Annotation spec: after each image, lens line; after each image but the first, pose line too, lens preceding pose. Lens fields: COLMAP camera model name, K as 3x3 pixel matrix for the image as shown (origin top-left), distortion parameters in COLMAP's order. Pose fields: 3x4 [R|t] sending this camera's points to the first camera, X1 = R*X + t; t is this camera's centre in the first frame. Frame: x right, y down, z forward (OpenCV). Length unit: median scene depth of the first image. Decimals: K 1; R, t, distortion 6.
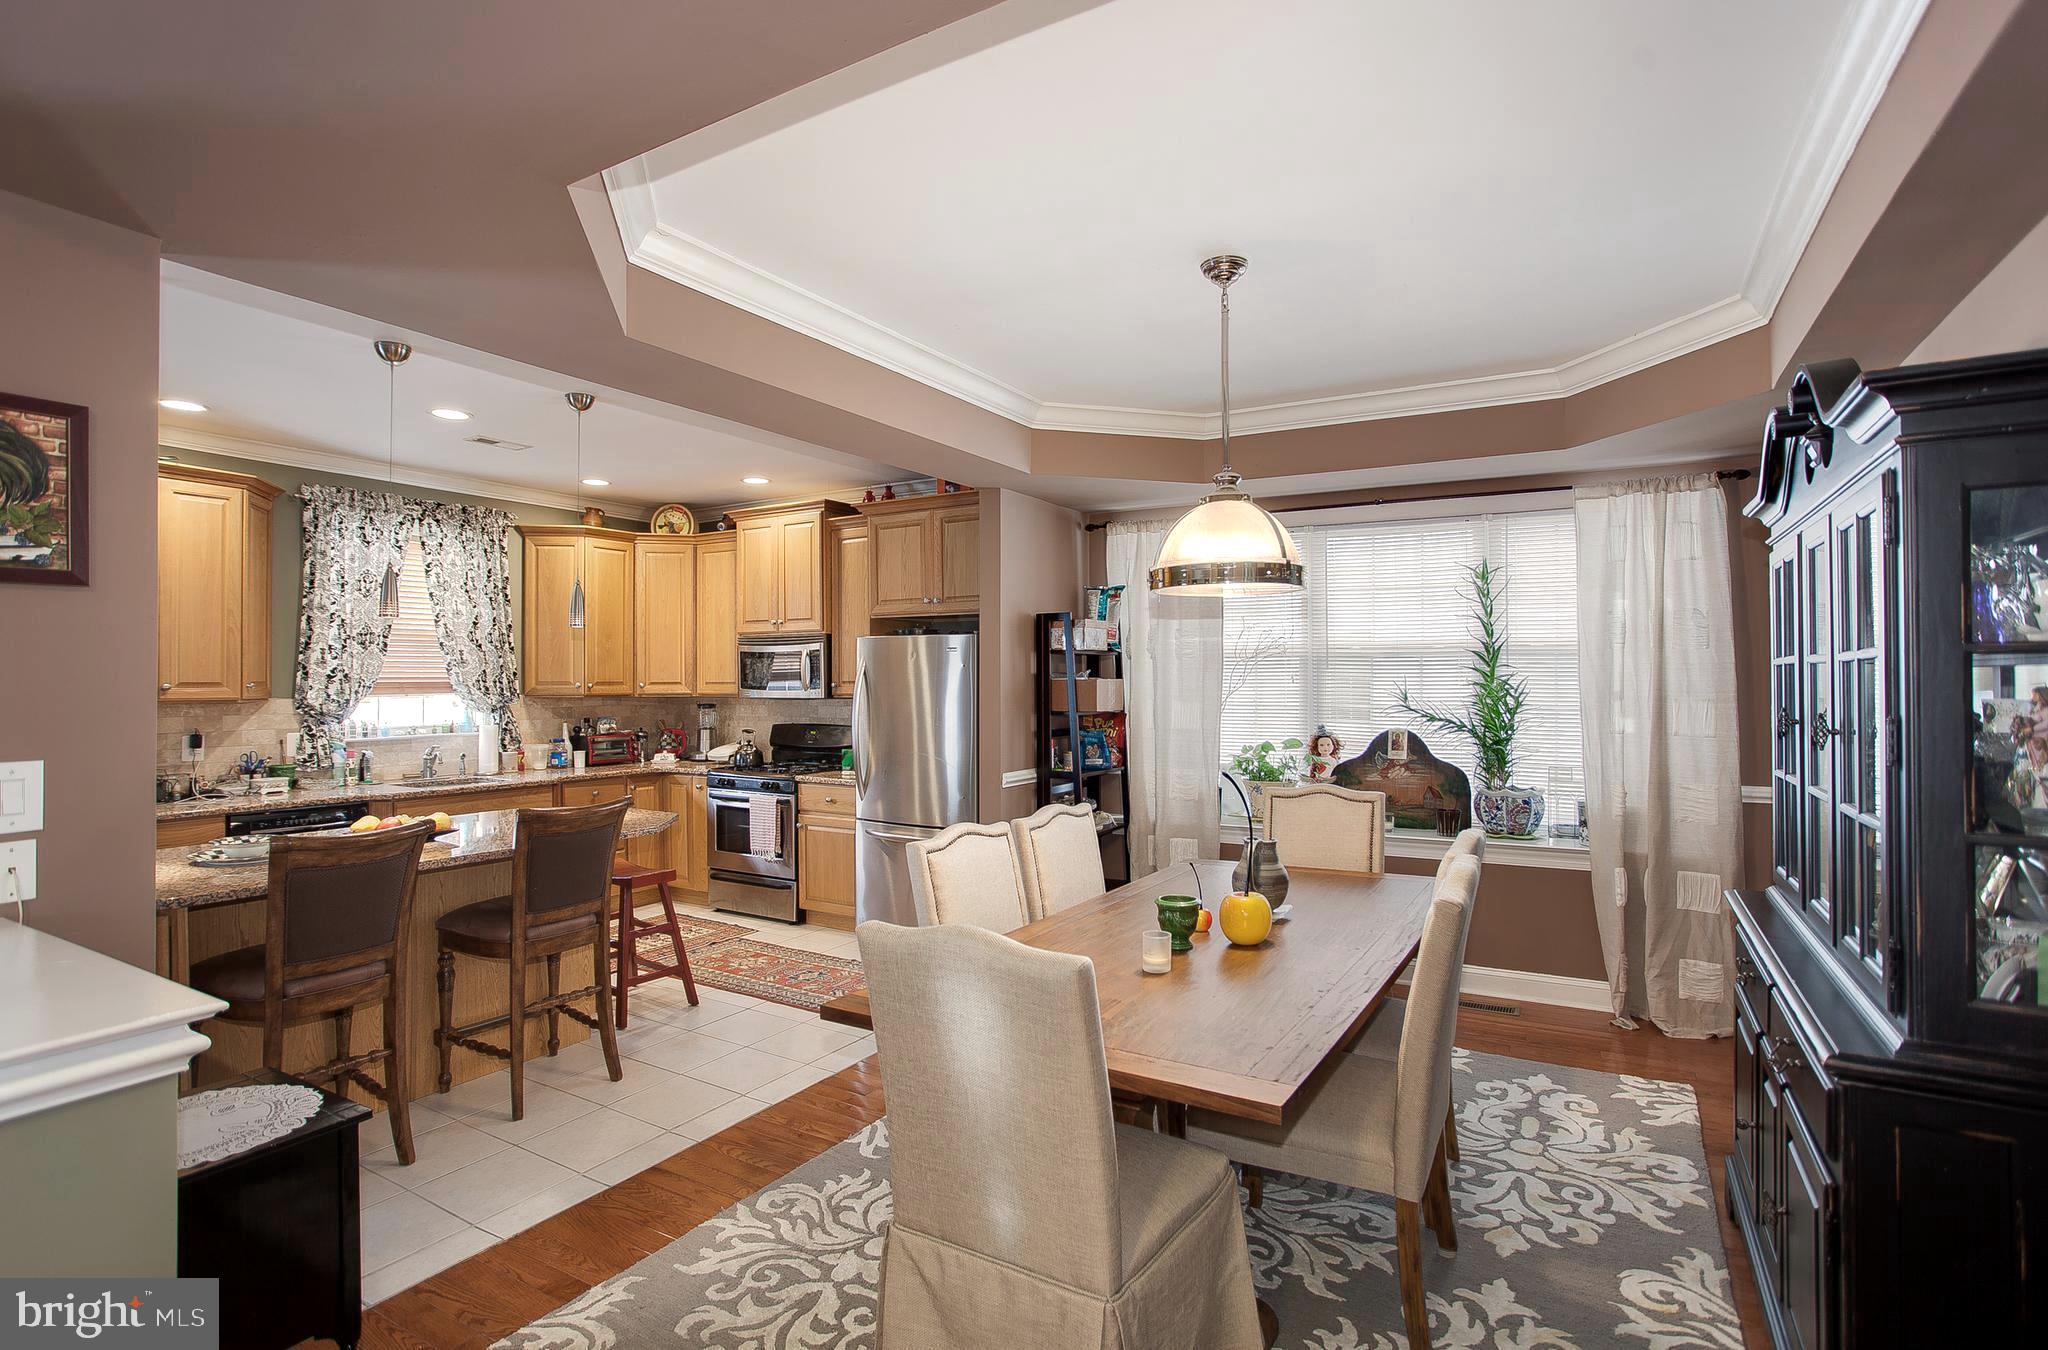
lens RADIAL K [[1002.8, 0, 998.5], [0, 1002.8, 667.4], [0, 0, 1]] dist [-0.021875, 0.007811]
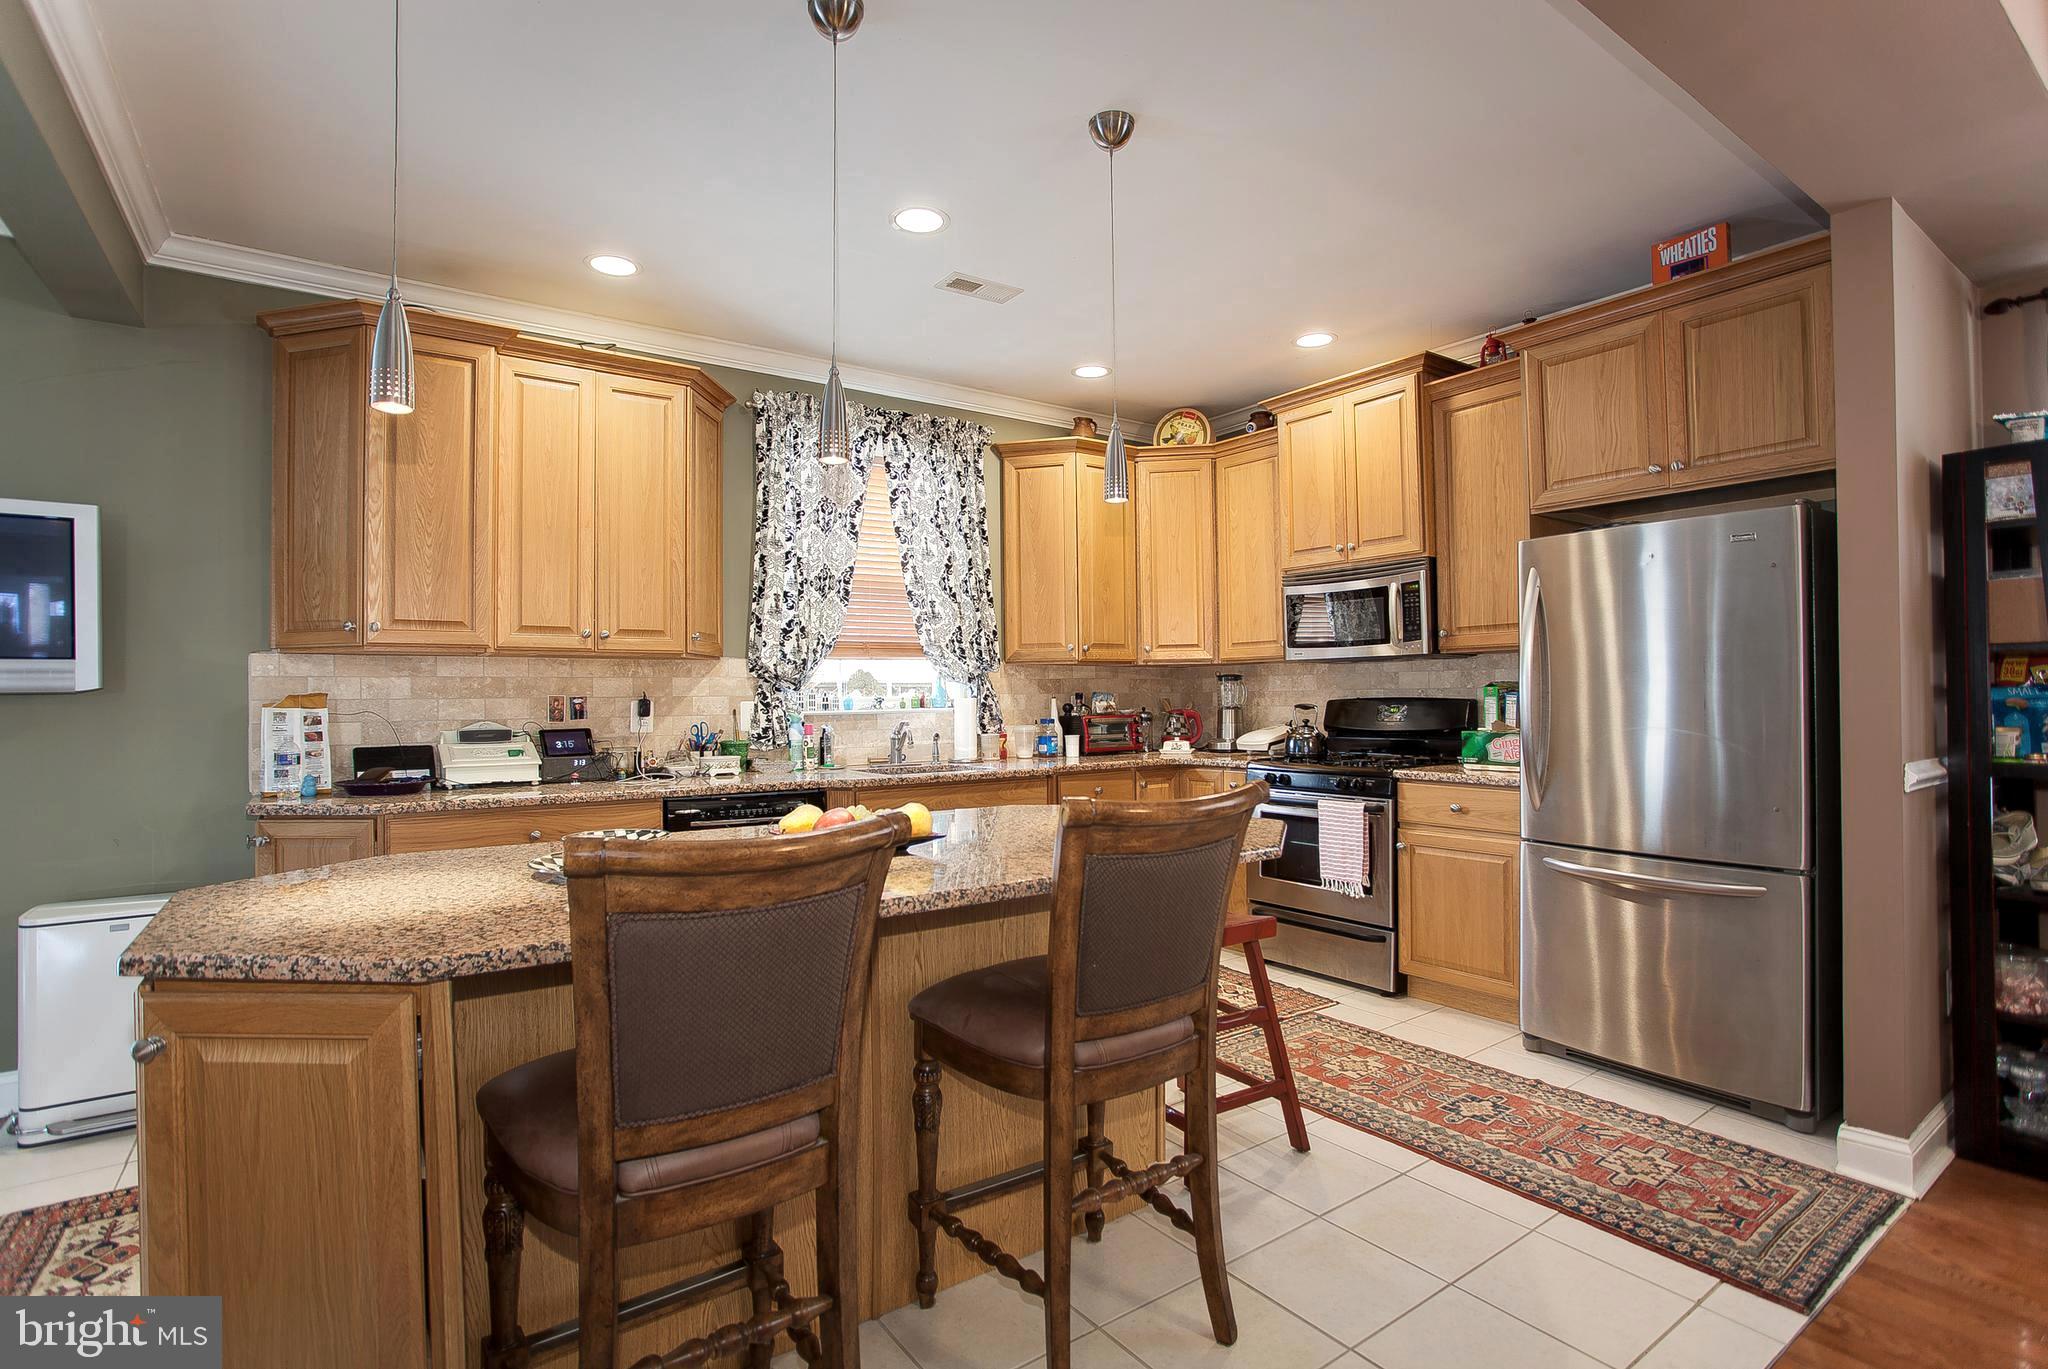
lens RADIAL K [[993.4, 0, 1020.1], [0, 993.4, 677.4], [0, 0, 1]] dist [-0.036388, 0.004984]
pose [[0.922341, -0.013637, -0.386135, -0.200629], [0.012042, 0.999906, -0.006550, 0.054951], [0.386188, 0.001392, 0.922419, 0.351929]]
